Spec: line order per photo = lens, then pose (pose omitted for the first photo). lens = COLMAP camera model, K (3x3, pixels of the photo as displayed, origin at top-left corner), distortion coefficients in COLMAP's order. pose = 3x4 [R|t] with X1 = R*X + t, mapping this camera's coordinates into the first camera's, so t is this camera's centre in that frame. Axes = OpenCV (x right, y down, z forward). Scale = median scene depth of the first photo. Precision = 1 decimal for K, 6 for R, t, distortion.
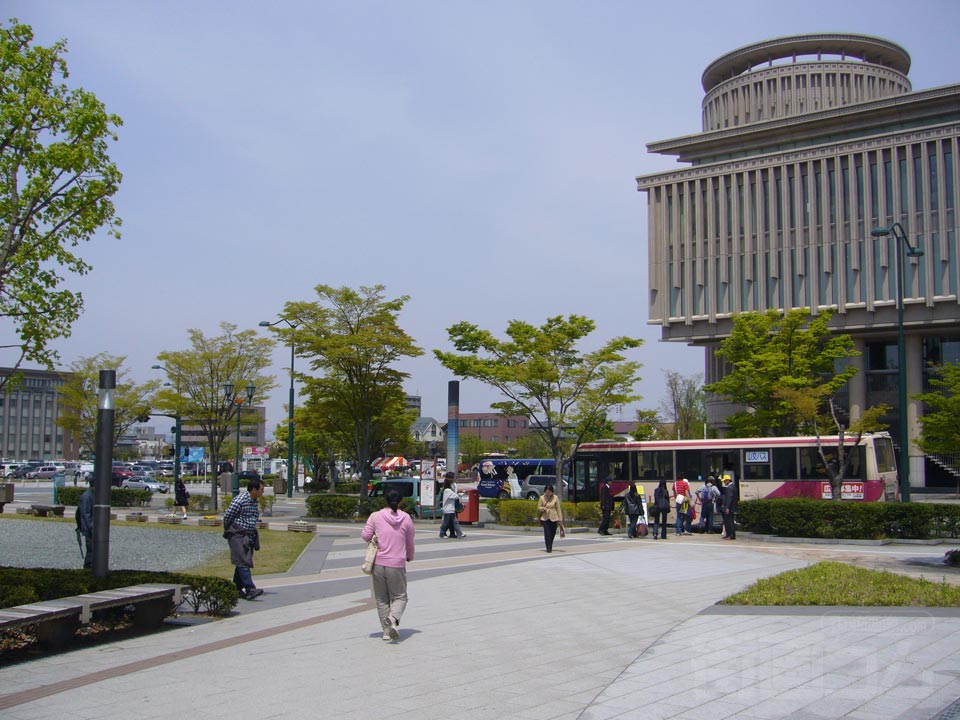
lens RADIAL K [[1079.9, 0, 486.5], [0, 1079.9, 362.2], [0, 0, 1]] dist [-0.065859, 0.000000]
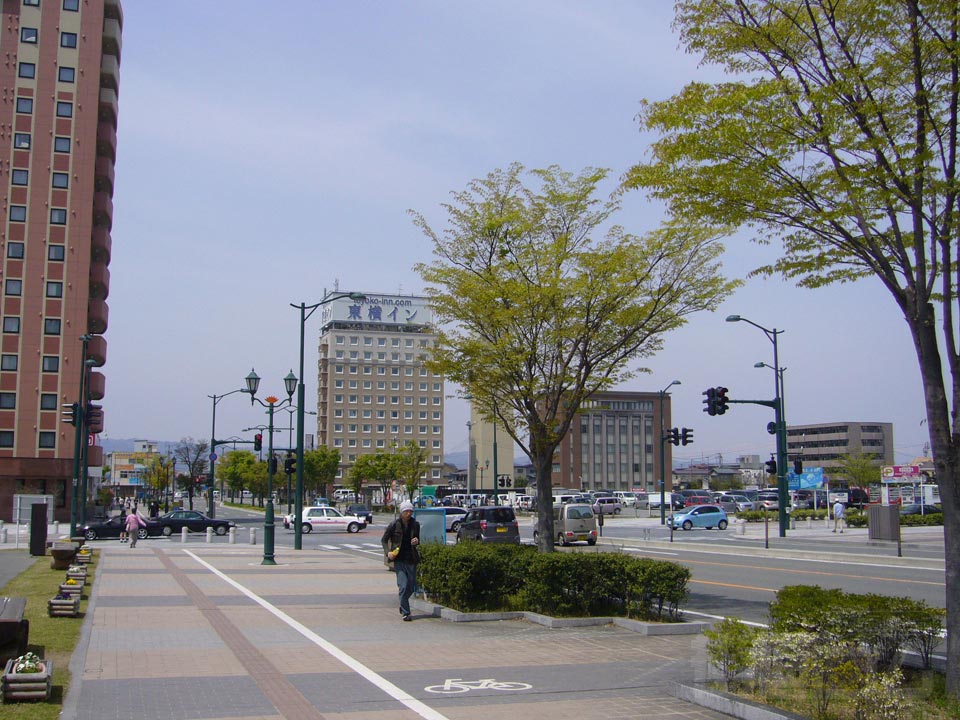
lens RADIAL K [[1079.9, 0, 424.7], [0, 1079.9, 351.5], [0, 0, 1]] dist [-0.065859, 0.000000]
pose [[0.823417, -0.078989, -0.561911, -0.086663], [0.056232, 0.996748, -0.057714, 0.032248], [0.564643, 0.015925, 0.825182, 0.306593]]
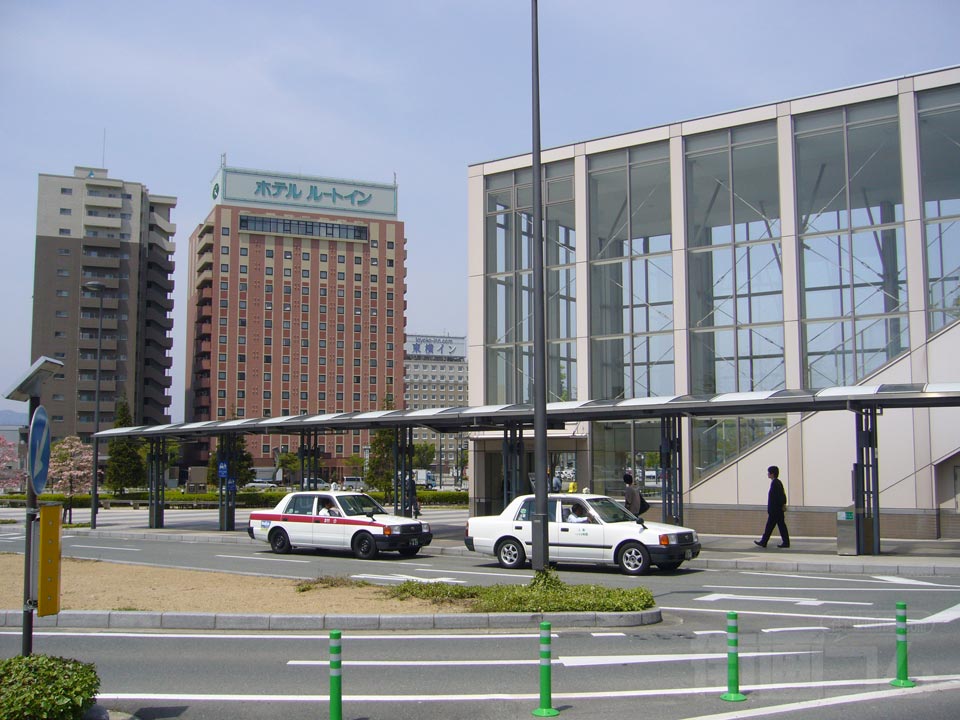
lens RADIAL K [[1079.9, 0, 443.0], [0, 1079.9, 359.9], [0, 0, 1]] dist [-0.065859, 0.000000]
pose [[0.880173, -0.054611, -0.471501, 0.104231], [0.051733, 0.998479, -0.019075, -0.047981], [0.471825, -0.007603, 0.881659, -0.490105]]
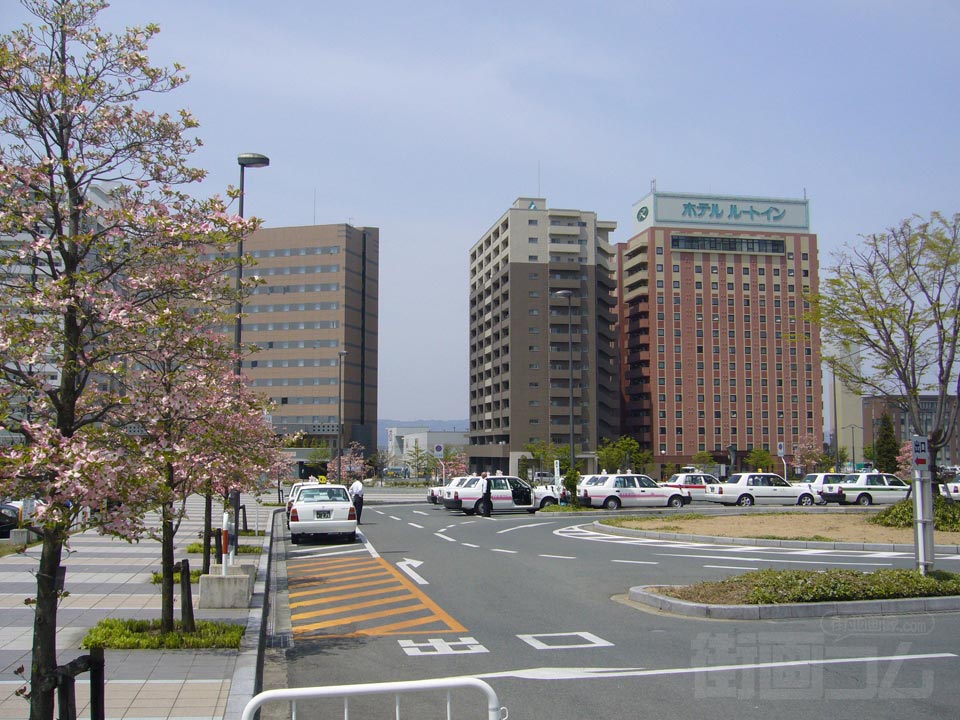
lens RADIAL K [[1079.9, 0, 415.4], [0, 1079.9, 372.3], [0, 0, 1]] dist [-0.065859, 0.000000]
pose [[0.743740, -0.064536, -0.665347, -0.031696], [0.068188, 0.997461, -0.020528, -0.072751], [0.664983, -0.030101, 0.746252, -0.761334]]
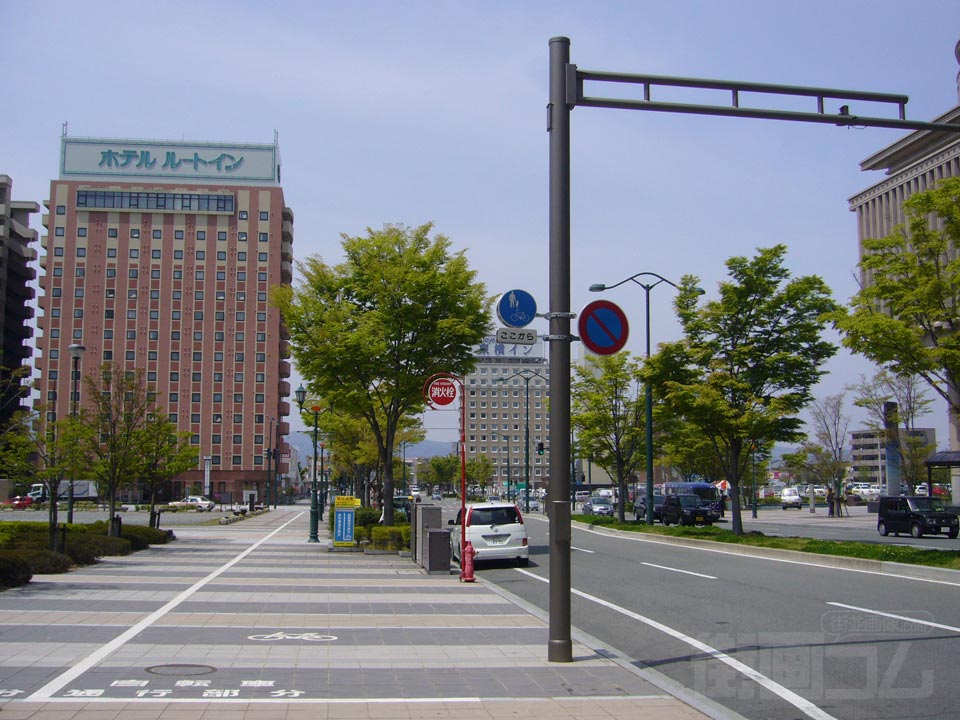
lens RADIAL K [[1079.9, 0, 438.1], [0, 1079.9, 359.9], [0, 0, 1]] dist [-0.065859, 0.000000]
pose [[0.709815, -0.085484, -0.699182, 0.328183], [0.067229, 0.996299, -0.053559, 0.003710], [0.701173, -0.008988, 0.712935, 0.012764]]
